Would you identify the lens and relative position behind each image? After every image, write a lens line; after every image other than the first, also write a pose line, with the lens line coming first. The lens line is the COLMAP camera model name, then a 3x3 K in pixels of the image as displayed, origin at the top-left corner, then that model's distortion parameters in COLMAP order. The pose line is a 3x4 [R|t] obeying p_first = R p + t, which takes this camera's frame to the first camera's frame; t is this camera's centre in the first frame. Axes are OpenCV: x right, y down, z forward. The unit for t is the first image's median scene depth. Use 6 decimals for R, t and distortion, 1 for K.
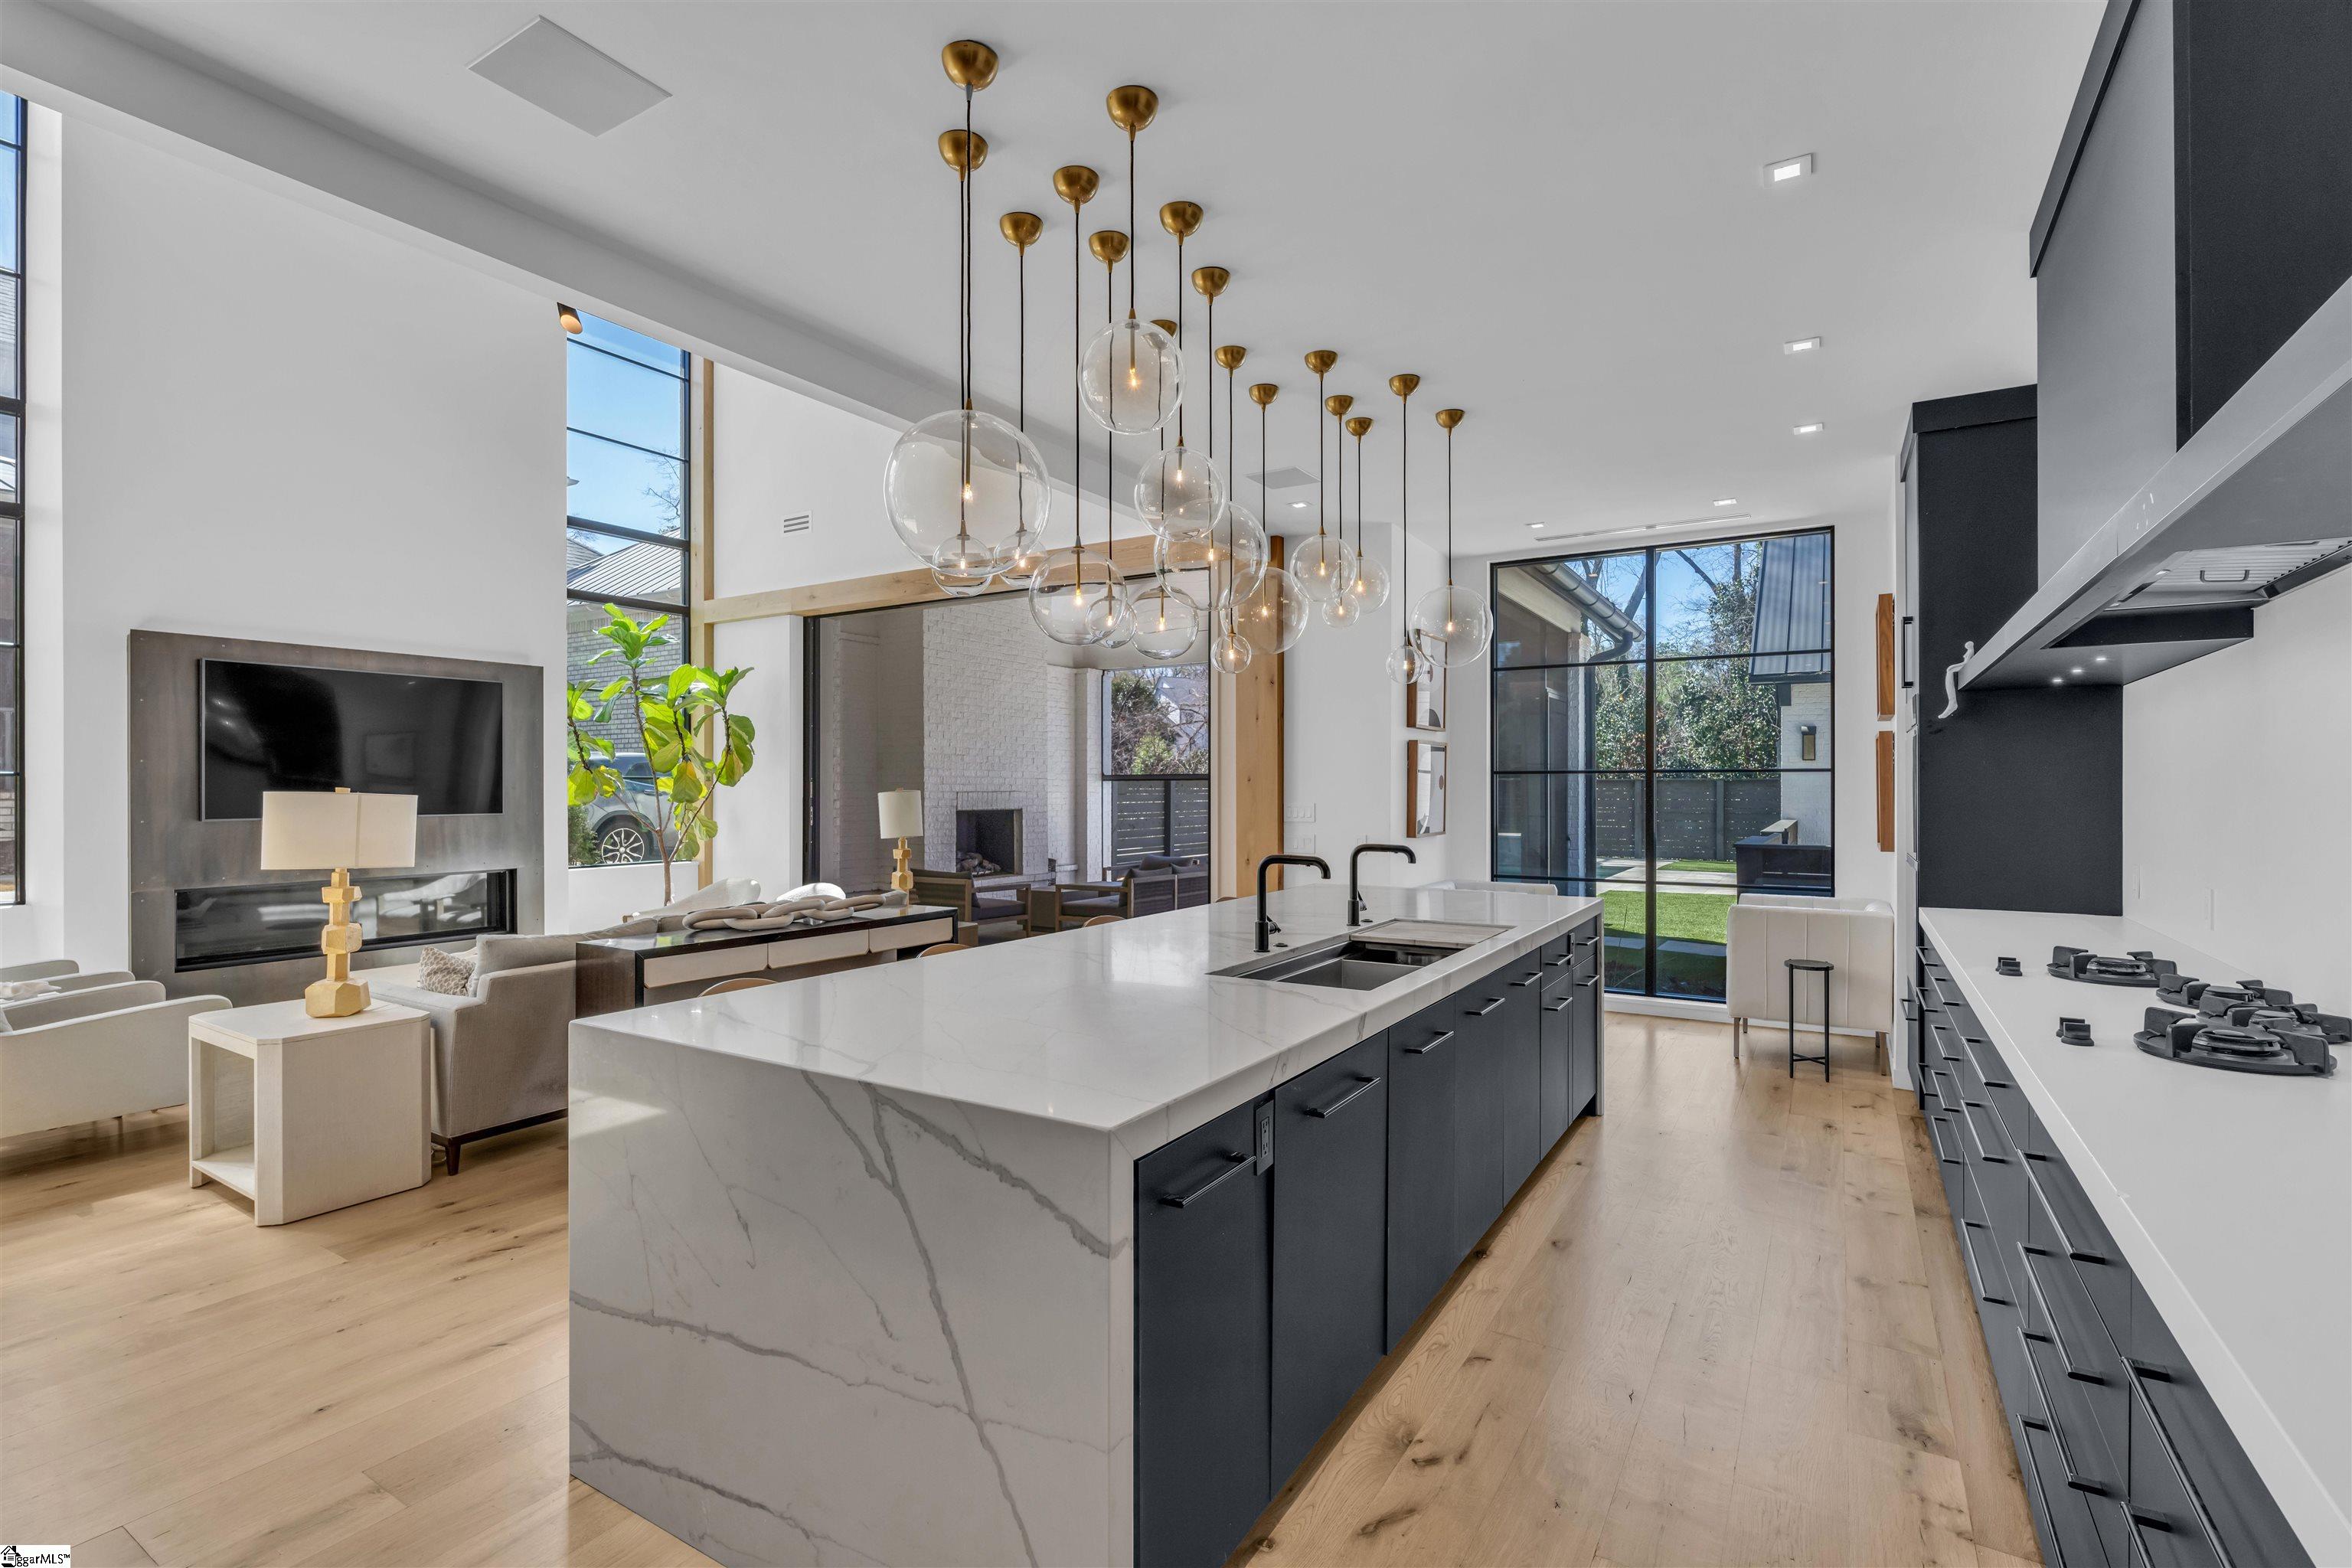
lens RADIAL K [[1073.1, 0, 1166.3], [0, 1073.1, 790.1], [0, 0, 1]] dist [0.000646, 0.000159]
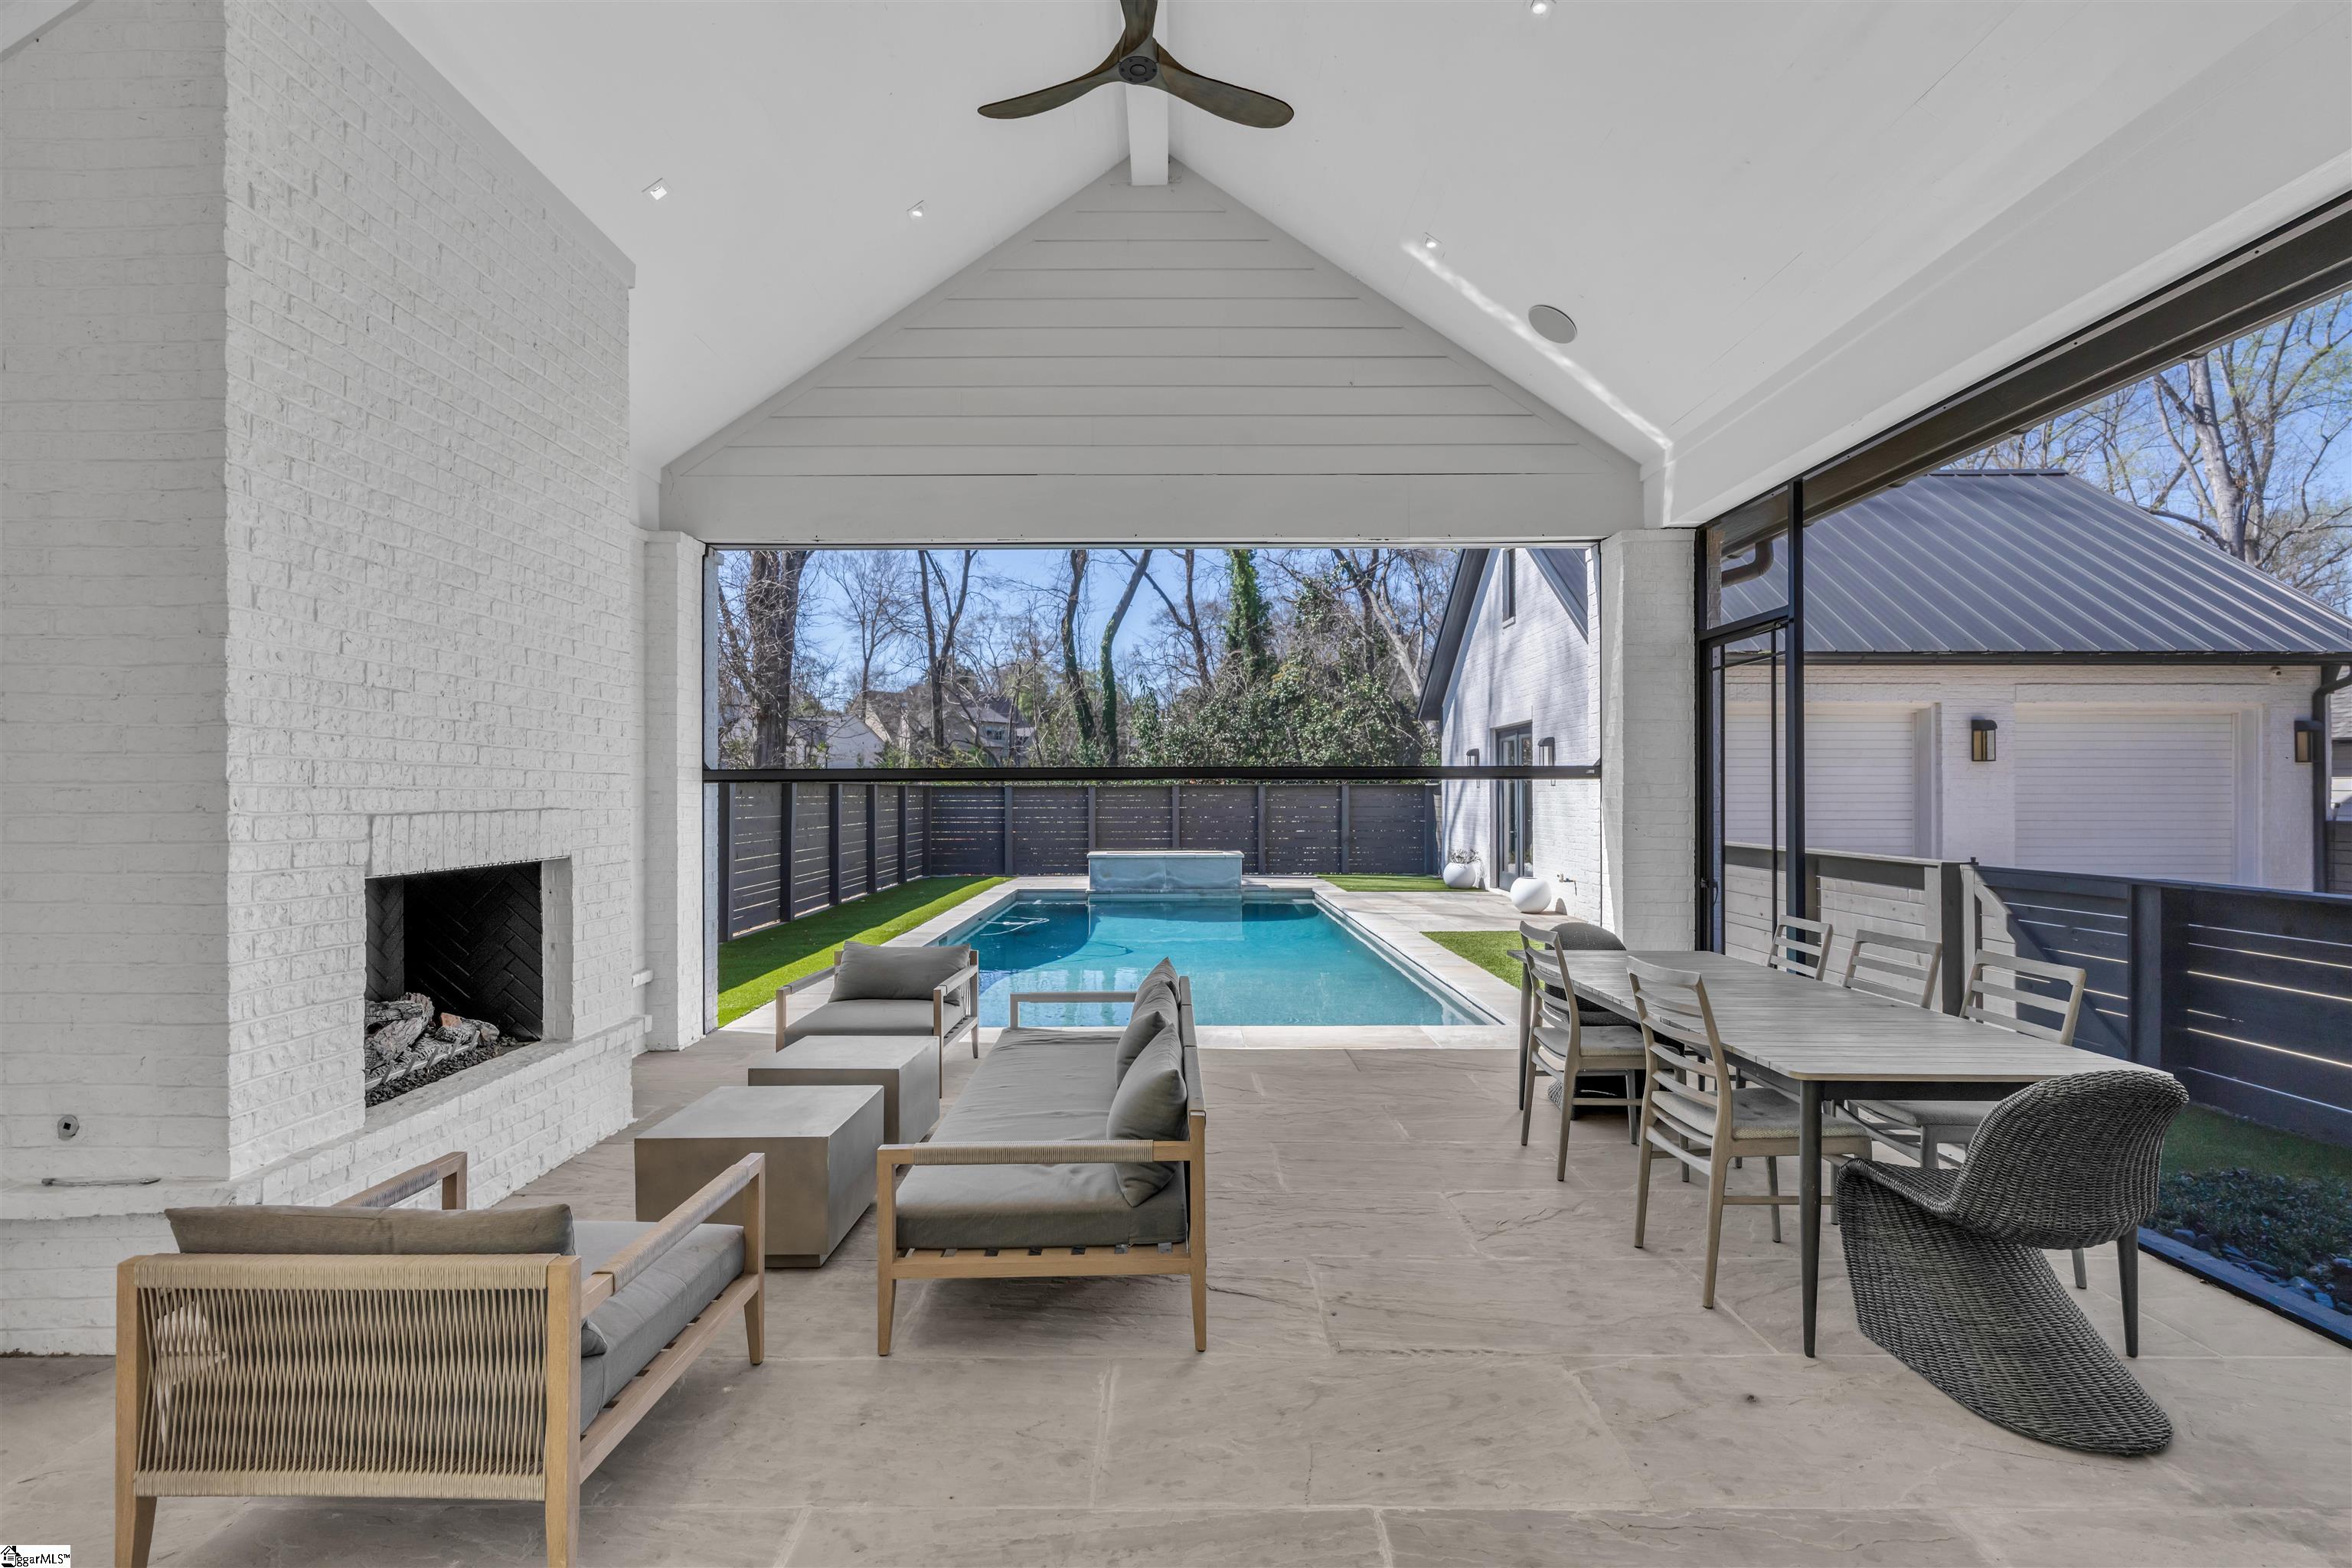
lens RADIAL K [[1073.1, 0, 1184.7], [0, 1073.1, 784.6], [0, 0, 1]] dist [0.000646, 0.000159]
pose [[0.859610, 0.005803, 0.510918, -0.141983], [-0.001552, 0.999961, -0.008747, -0.004008], [-0.510949, 0.006725, 0.859585, 0.589754]]
